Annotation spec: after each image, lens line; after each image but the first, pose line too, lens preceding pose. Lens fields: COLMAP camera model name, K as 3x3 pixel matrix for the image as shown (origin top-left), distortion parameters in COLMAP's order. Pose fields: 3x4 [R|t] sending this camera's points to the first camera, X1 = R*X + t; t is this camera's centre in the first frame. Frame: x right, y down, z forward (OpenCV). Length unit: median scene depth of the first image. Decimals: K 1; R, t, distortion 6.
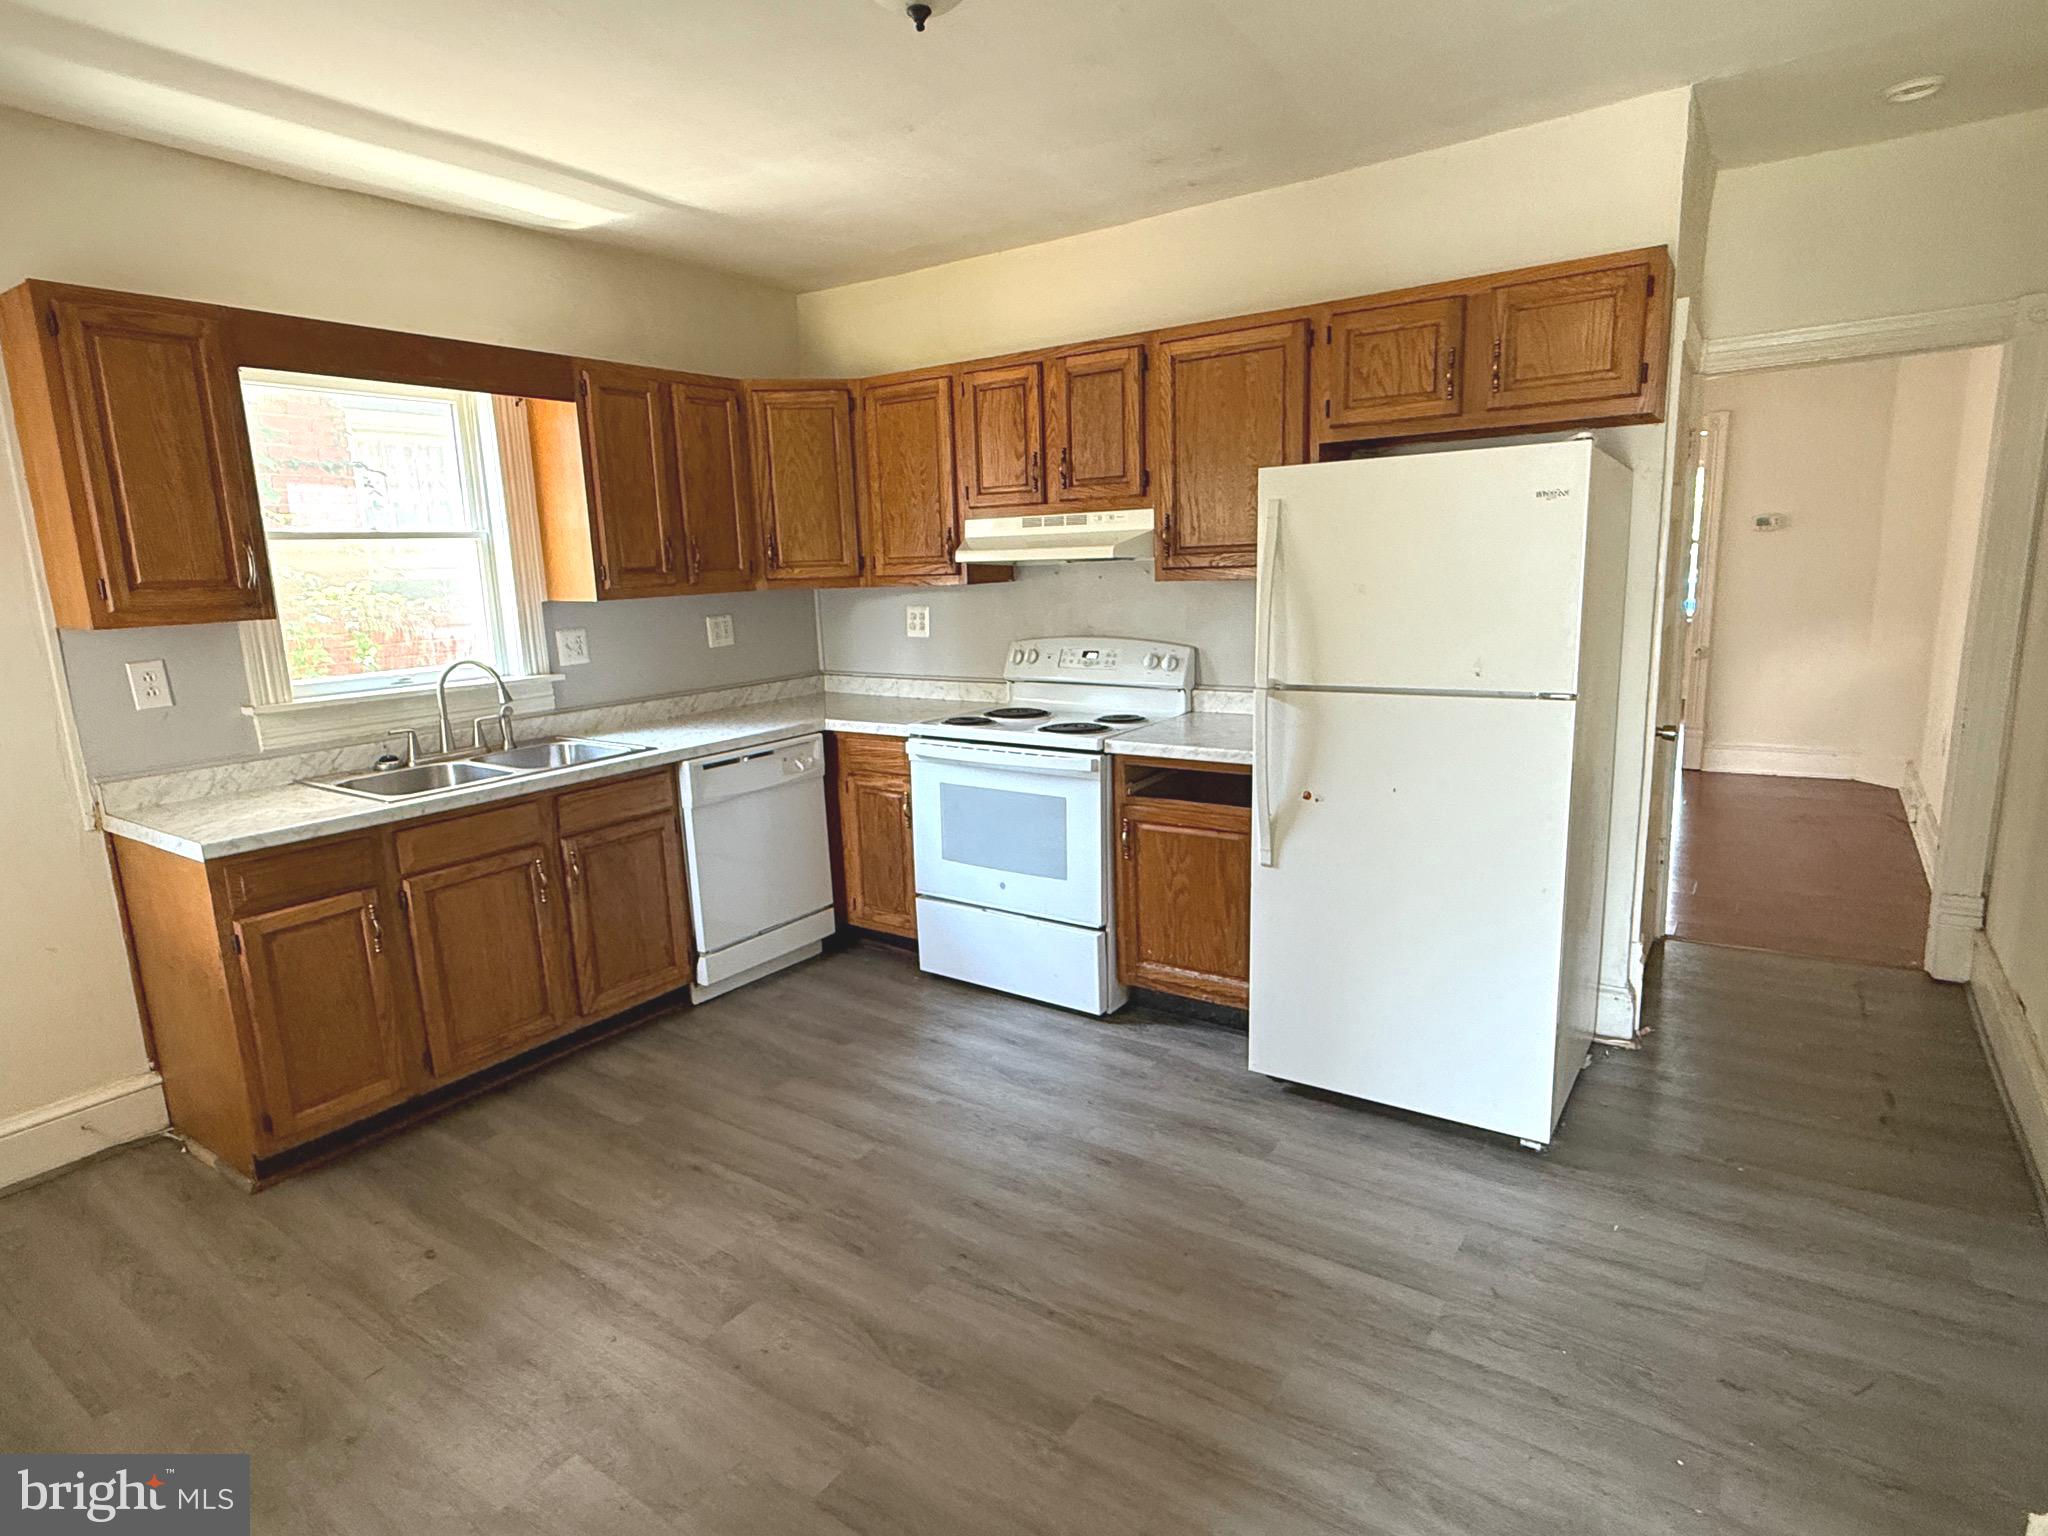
lens RADIAL K [[1094.6, 0, 1023.7], [0, 1094.6, 768.0], [0, 0, 1]] dist [-0.001292, 0.002341]
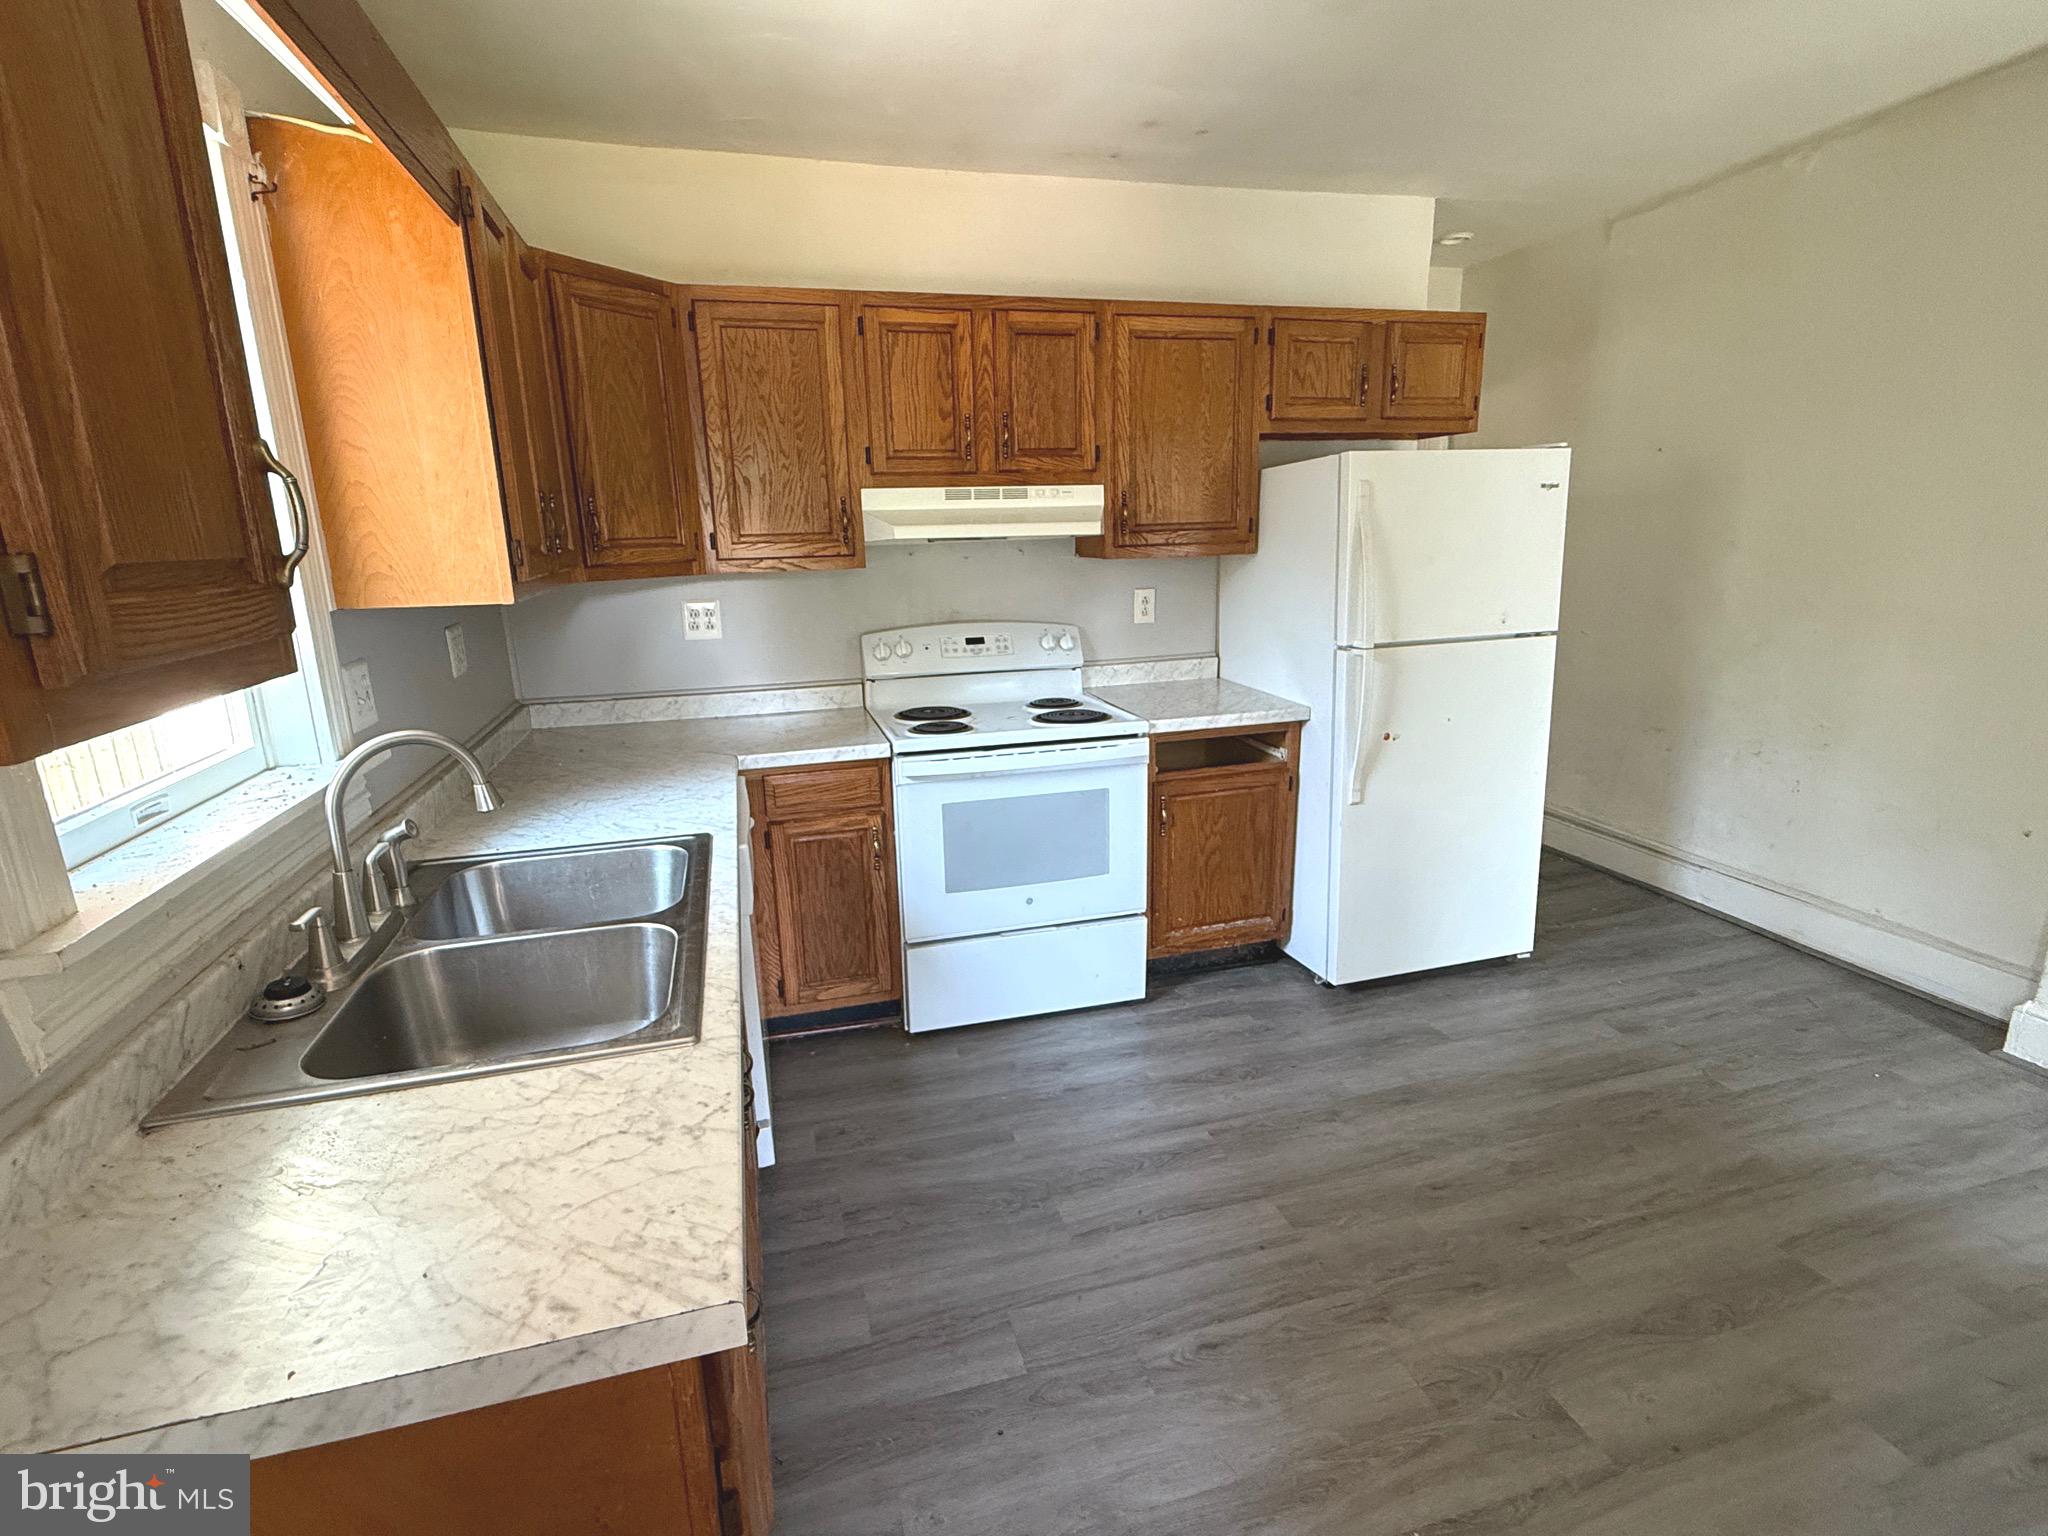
lens RADIAL K [[969.1, 0, 1018.6], [0, 969.1, 765.0], [0, 0, 1]] dist [-0.000491, -0.001146]
pose [[0.635759, -0.168116, 0.753358, -0.643429], [0.148918, 0.984372, 0.093996, -0.083594], [-0.757386, 0.052429, 0.650859, 0.513167]]
